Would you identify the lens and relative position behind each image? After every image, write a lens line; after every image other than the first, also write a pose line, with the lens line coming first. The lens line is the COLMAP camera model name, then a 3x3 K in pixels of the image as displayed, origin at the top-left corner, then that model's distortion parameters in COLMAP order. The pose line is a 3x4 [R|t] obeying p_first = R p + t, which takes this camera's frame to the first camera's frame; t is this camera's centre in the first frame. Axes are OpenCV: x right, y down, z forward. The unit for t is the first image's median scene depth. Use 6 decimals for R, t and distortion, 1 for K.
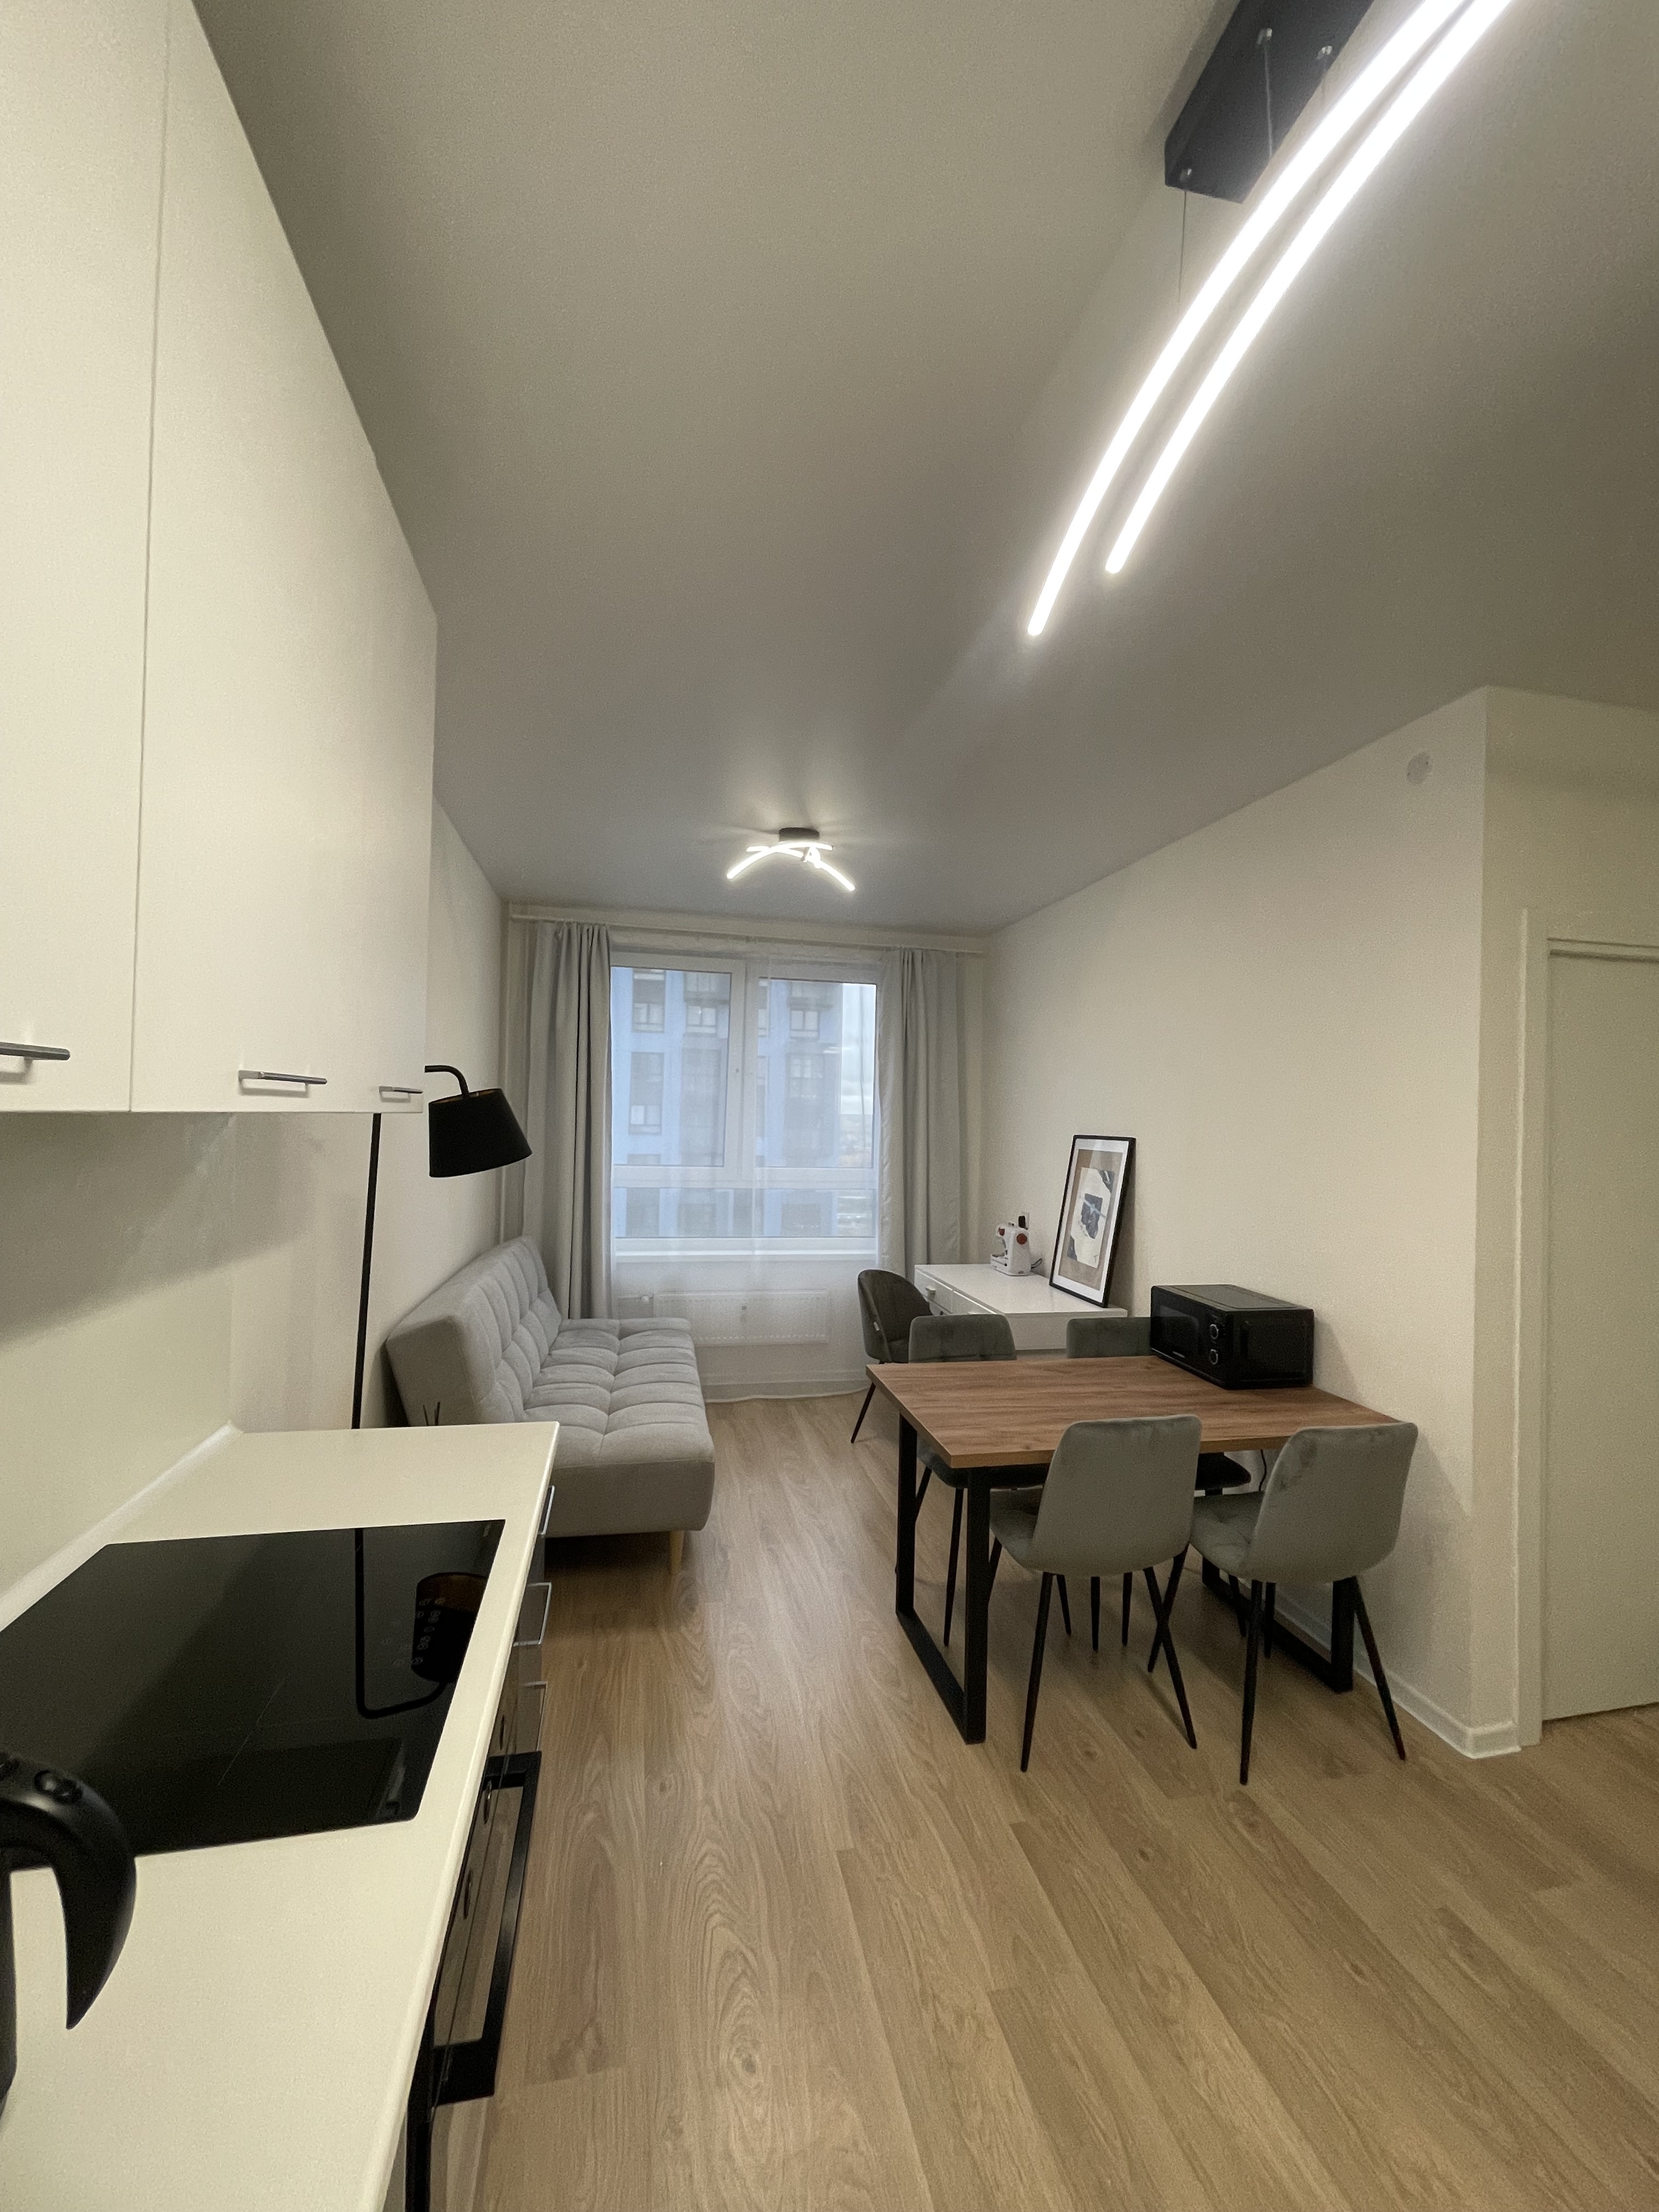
lens RADIAL K [[914.9, 0, 833.3], [0, 914.9, 1108.5], [0, 0, 1]] dist [-0.001675, 0.000372]
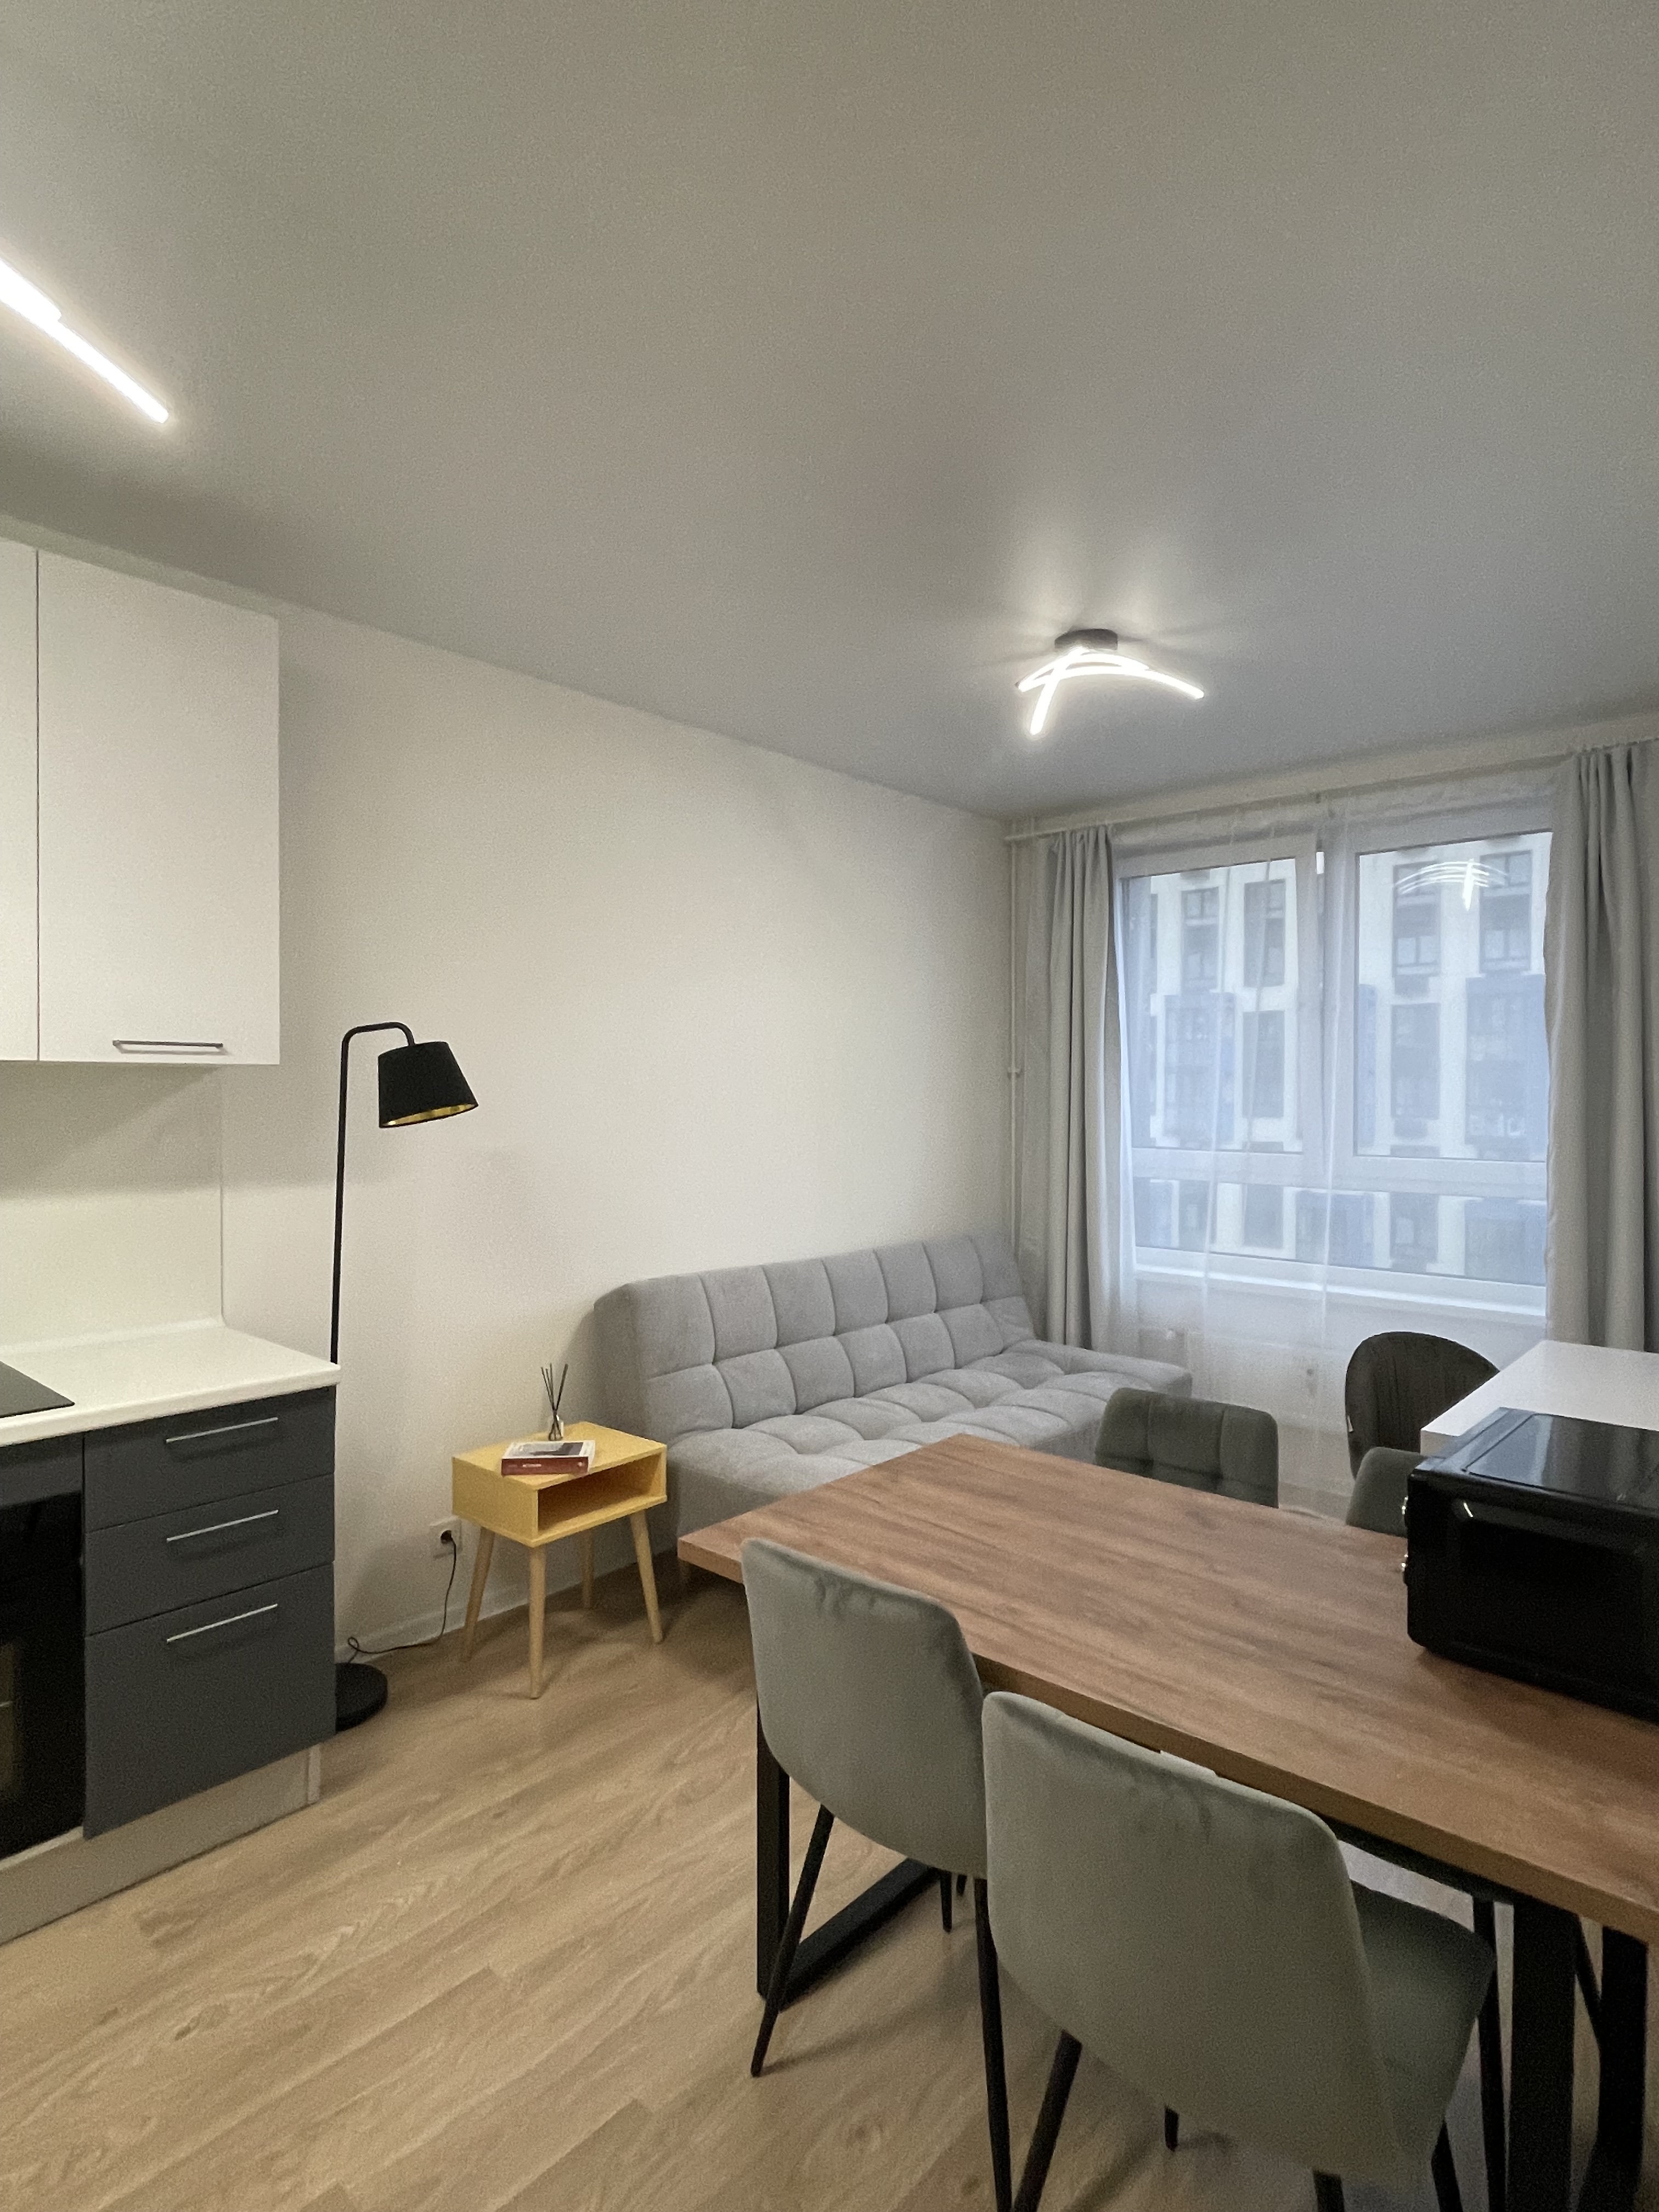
lens RADIAL K [[1179.0, 0, 829.5], [0, 1179.0, 1106.0], [0, 0, 1]] dist [0.001397, 0.000369]
pose [[0.584736, -0.014818, -0.811089, 0.478019], [0.022352, 0.999748, -0.002151, 0.030437], [0.810916, -0.016872, 0.584919, 0.301738]]
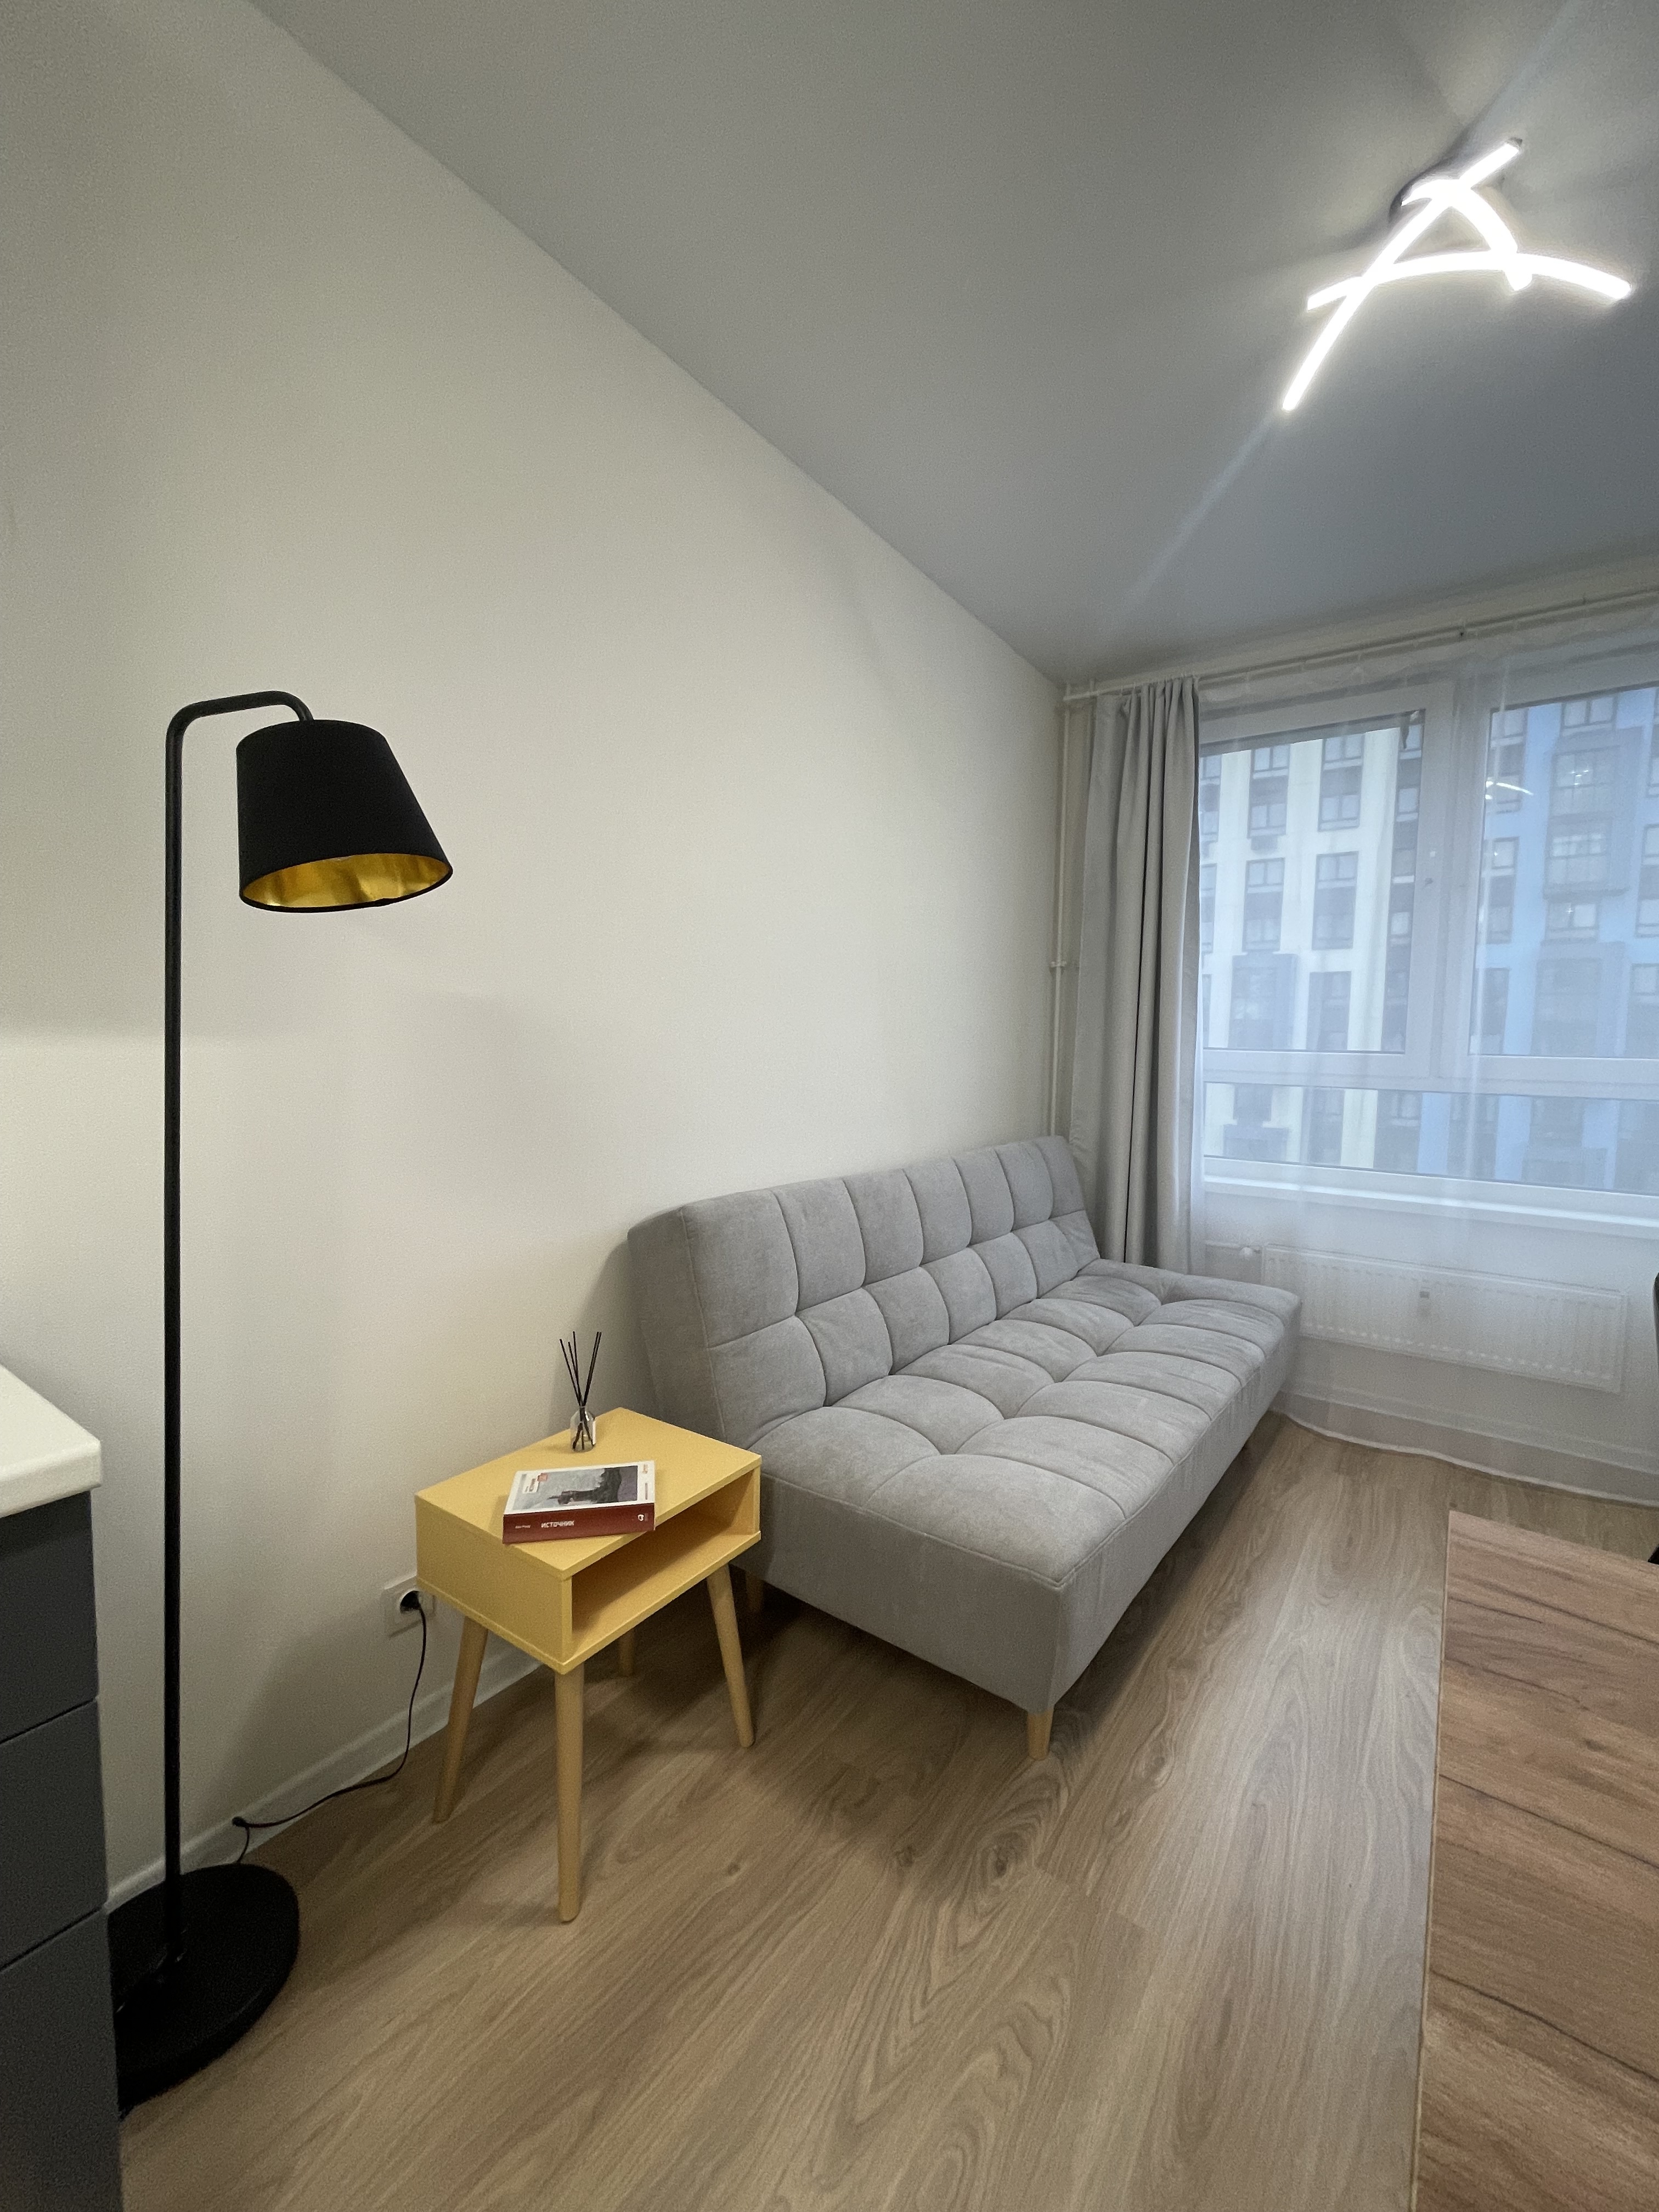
lens RADIAL K [[902.4, 0, 830.1], [0, 902.4, 1108.7], [0, 0, 1]] dist [-0.002093, -0.000287]
pose [[0.667523, 0.041356, -0.743440, 0.087010], [0.008575, 0.997963, 0.063213, 0.077106], [0.744540, -0.048571, 0.665809, 0.436066]]
